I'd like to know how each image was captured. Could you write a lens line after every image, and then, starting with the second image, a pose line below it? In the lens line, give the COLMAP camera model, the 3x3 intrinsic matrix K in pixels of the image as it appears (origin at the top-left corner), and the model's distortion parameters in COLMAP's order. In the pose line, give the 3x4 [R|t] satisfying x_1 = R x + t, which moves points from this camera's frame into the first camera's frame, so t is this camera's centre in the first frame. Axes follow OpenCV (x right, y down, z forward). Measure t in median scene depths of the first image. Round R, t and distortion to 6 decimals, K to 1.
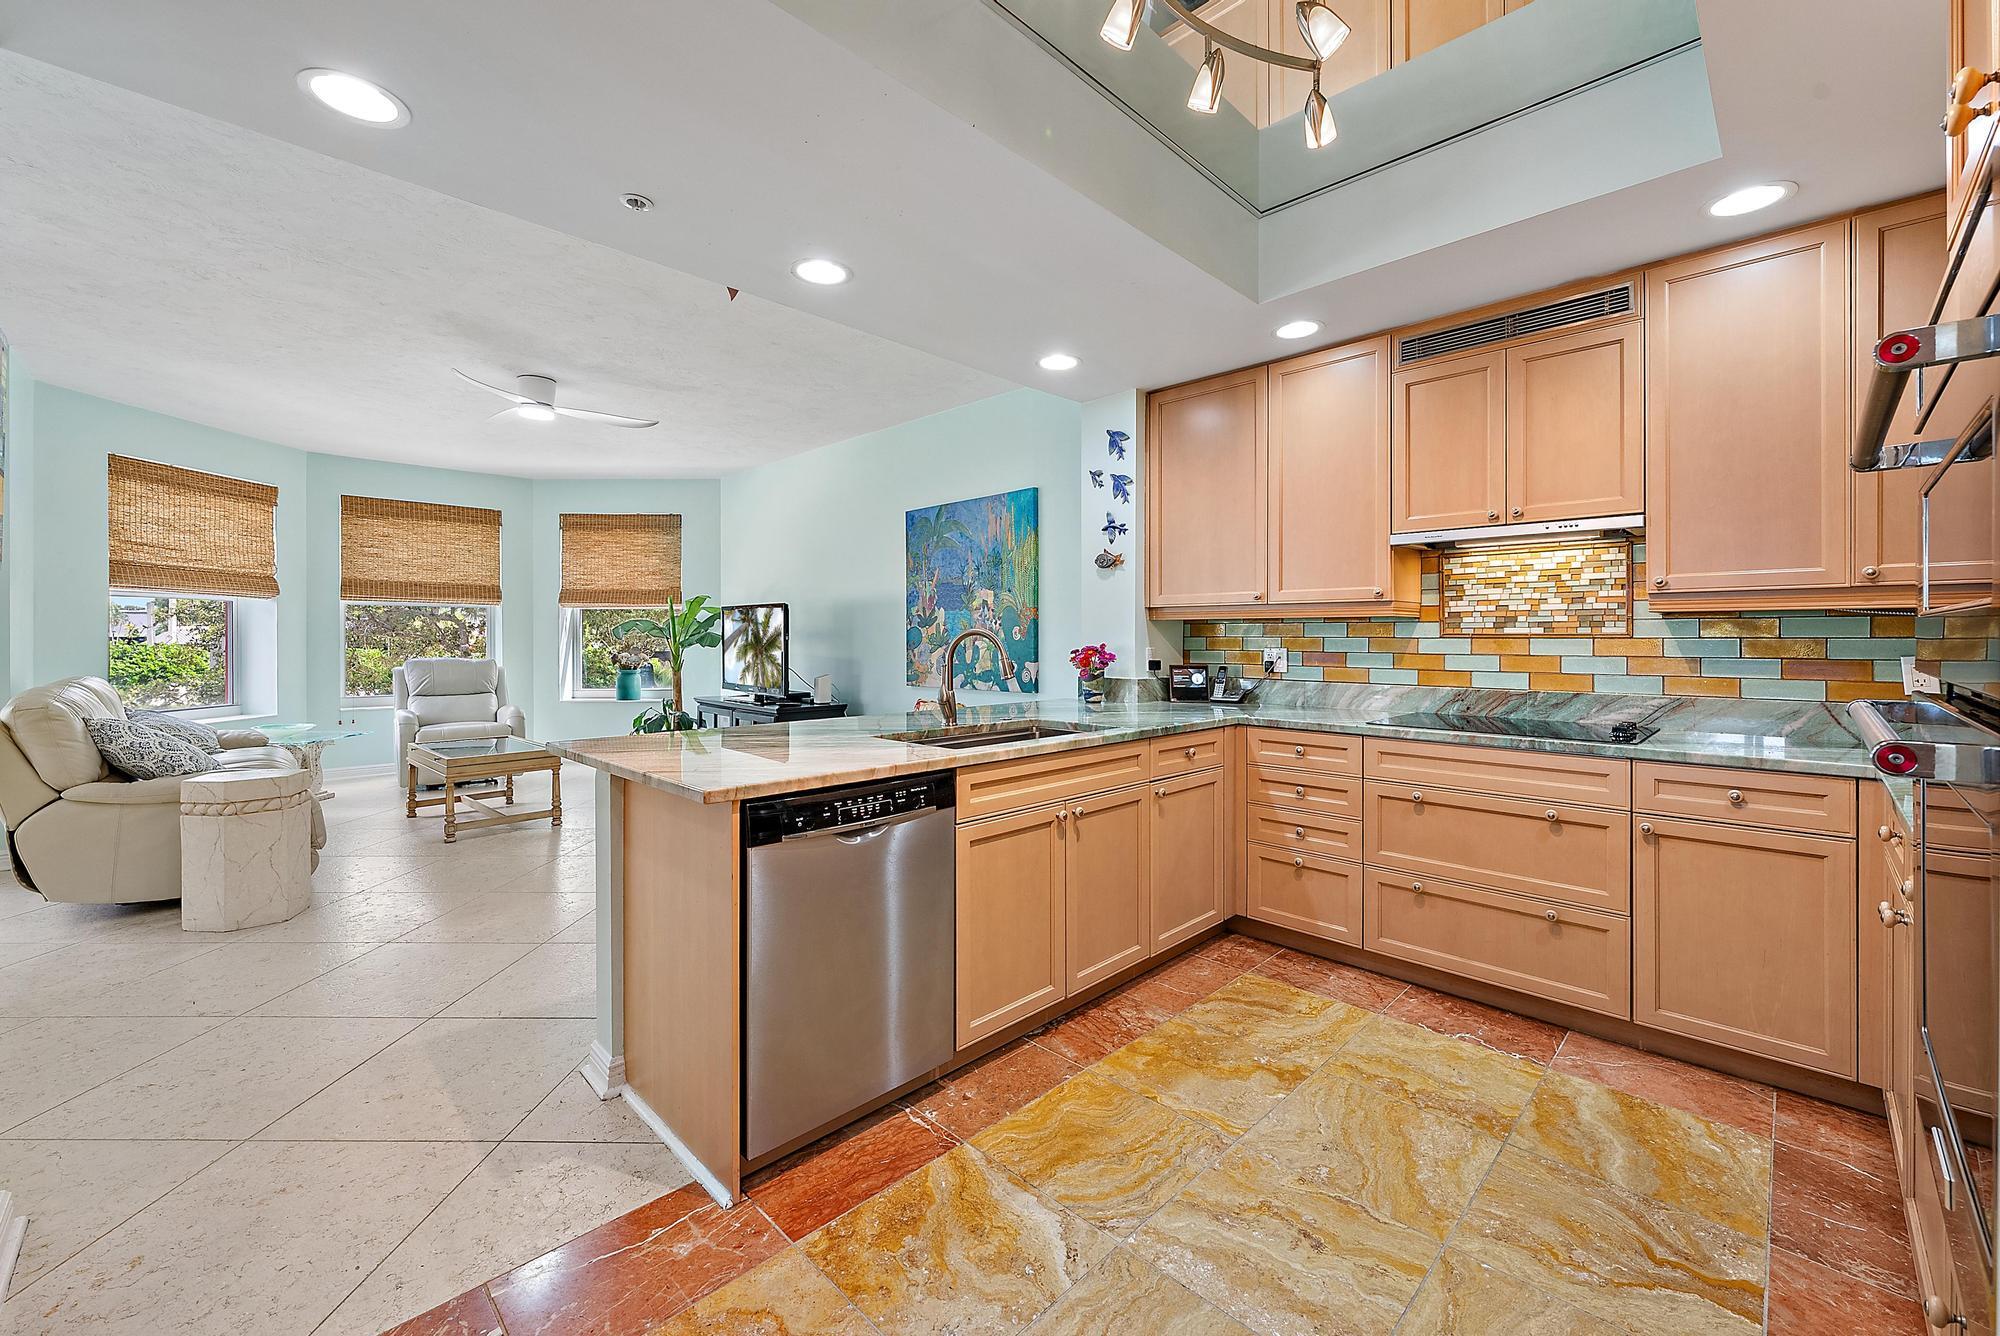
lens RADIAL K [[797.4, 0, 1021.2], [0, 797.4, 640.3], [0, 0, 1]] dist [-0.000630, -0.000394]
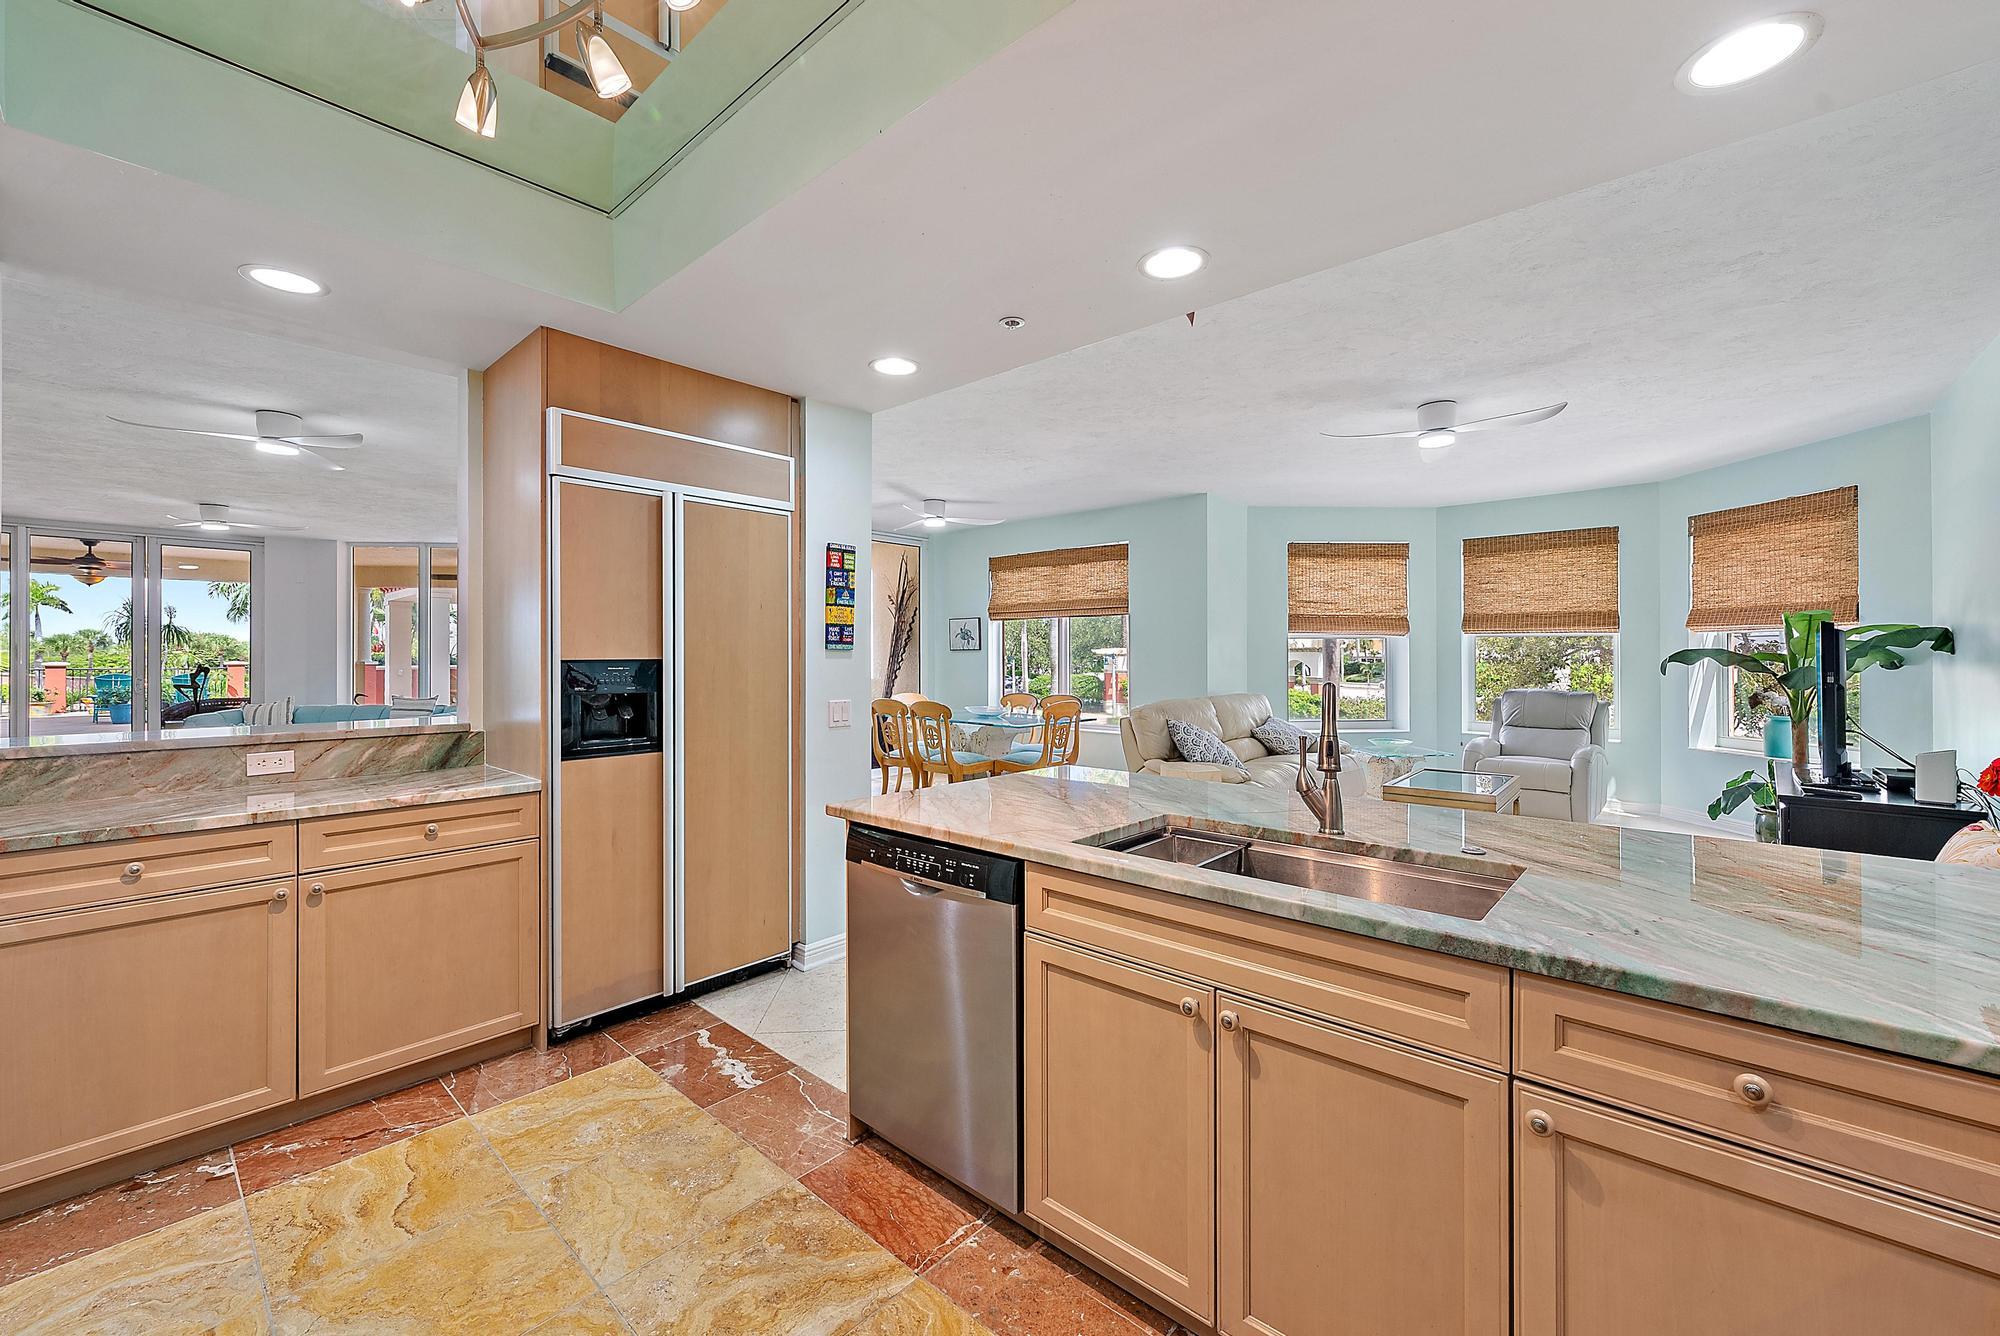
lens RADIAL K [[797.4, 0, 994.4], [0, 797.4, 658.0], [0, 0, 1]] dist [-0.000630, -0.000394]
pose [[0.038262, 0.000911, -0.999267, 0.329032], [-0.004921, 0.999988, 0.000723, -0.020164], [0.999256, 0.004889, 0.038266, 0.427391]]
